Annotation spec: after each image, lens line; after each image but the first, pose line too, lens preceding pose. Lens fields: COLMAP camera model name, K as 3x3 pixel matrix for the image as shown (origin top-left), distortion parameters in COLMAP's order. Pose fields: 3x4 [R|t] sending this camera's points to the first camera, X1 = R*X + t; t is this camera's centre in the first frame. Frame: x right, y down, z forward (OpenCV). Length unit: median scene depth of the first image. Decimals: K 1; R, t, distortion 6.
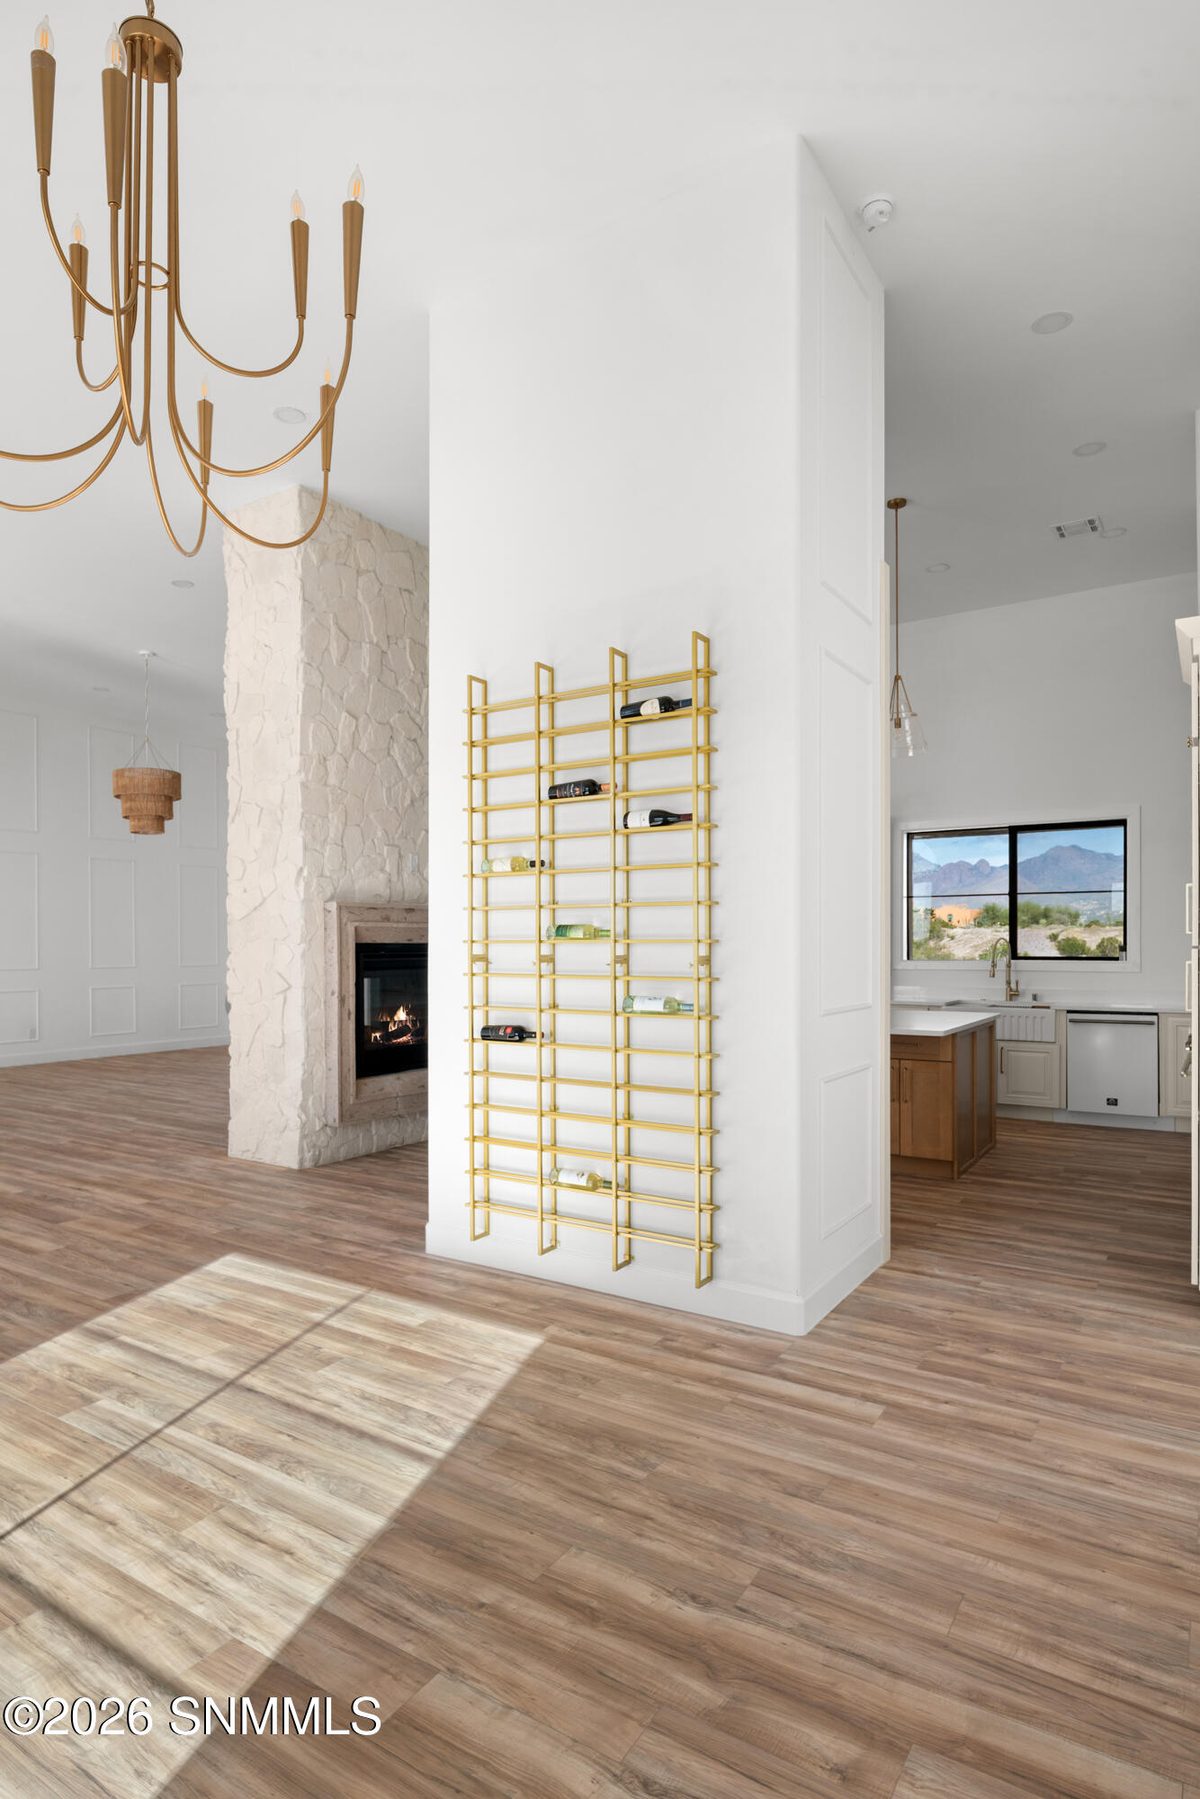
lens RADIAL K [[990.1, 0, 600.2], [0, 990.1, 986.0], [0, 0, 1]] dist [-0.016791, -0.001250]
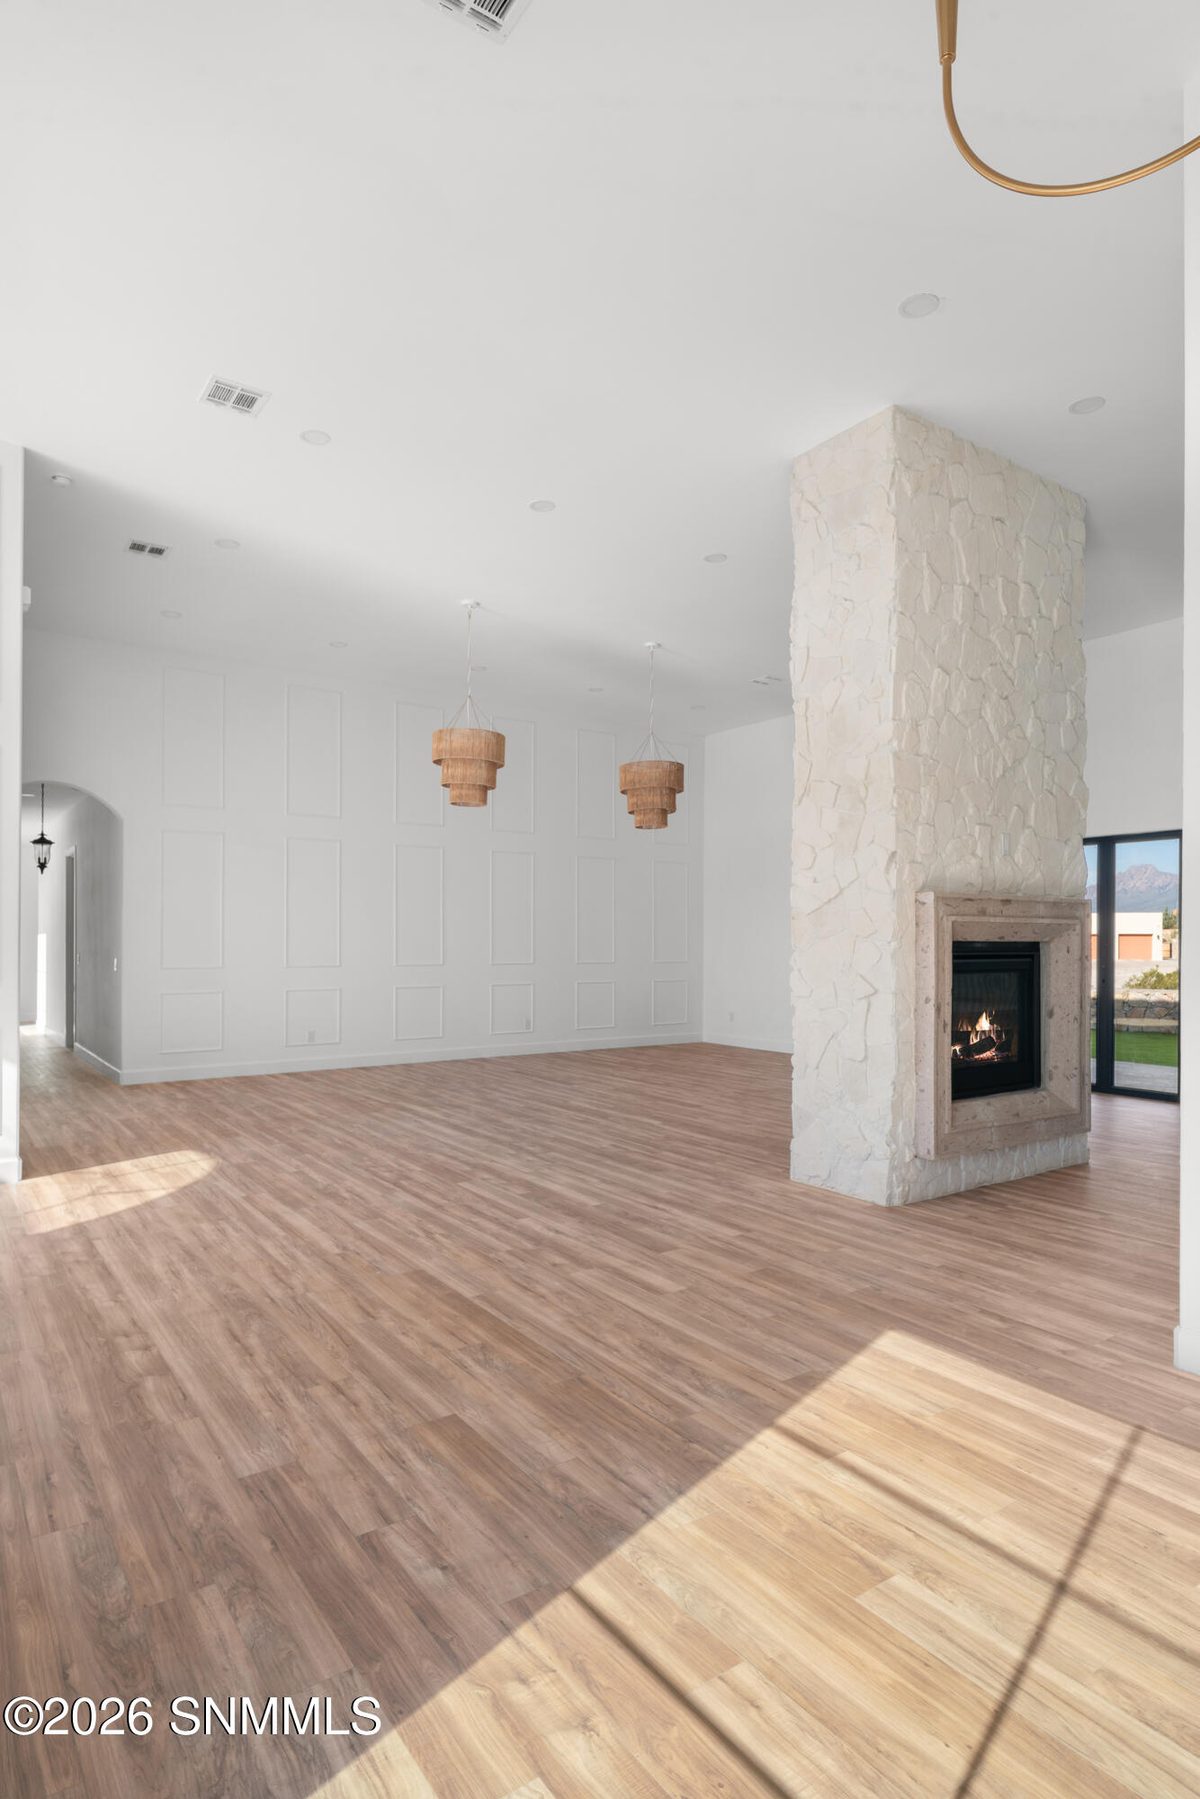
lens RADIAL K [[990.1, 0, 600.2], [0, 990.1, 986.0], [0, 0, 1]] dist [-0.016791, -0.001250]
pose [[0.922294, 0.022164, -0.385853, -0.203084], [-0.020811, 0.999754, 0.007683, -0.005735], [0.385928, 0.000944, 0.922528, 0.115802]]
